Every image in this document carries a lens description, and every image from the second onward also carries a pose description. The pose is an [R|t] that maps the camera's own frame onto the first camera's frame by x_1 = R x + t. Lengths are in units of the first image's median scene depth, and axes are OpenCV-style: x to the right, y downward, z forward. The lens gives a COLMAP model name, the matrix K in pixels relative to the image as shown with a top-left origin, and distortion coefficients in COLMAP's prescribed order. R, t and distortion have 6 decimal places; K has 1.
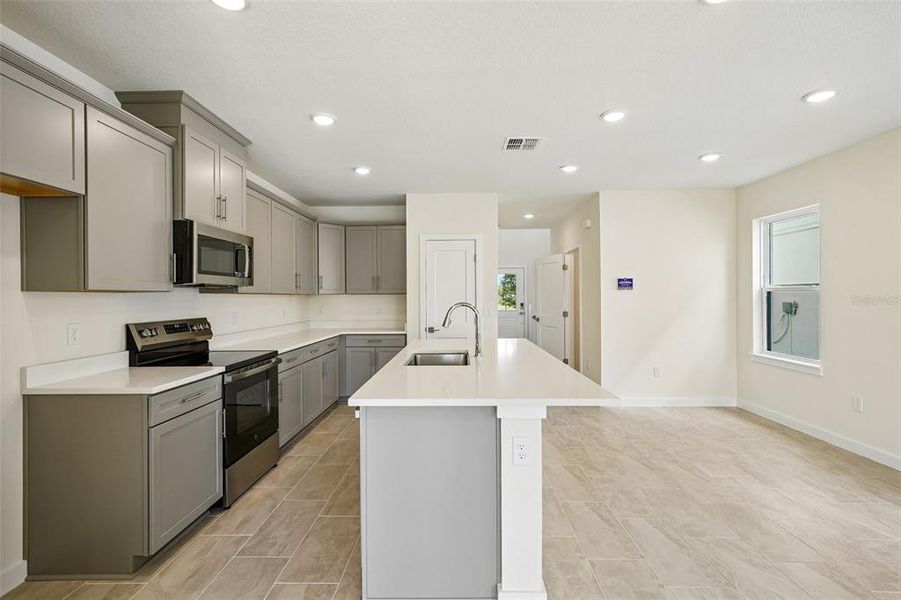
lens RADIAL K [[416.2, 0, 453.0], [0, 416.2, 296.5], [0, 0, 1]] dist [-0.001159, 0.001597]
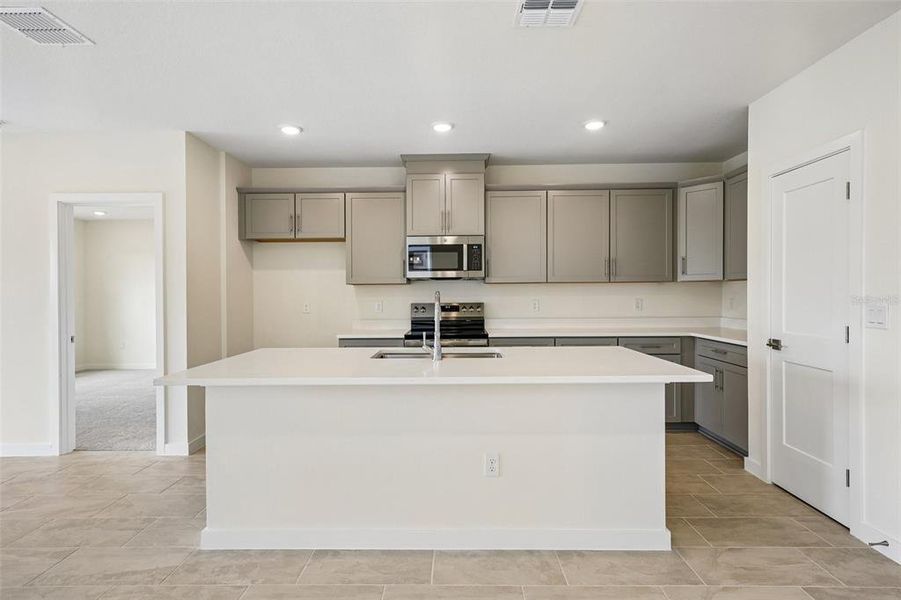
lens RADIAL K [[453.4, 0, 453.6], [0, 453.4, 293.5], [0, 0, 1]] dist [0.001211, 0.003950]
pose [[0.006613, 0.007776, -0.999948, 0.887170], [0.009265, 0.999926, 0.007838, 0.011643], [0.999935, -0.009317, 0.006541, 0.995258]]
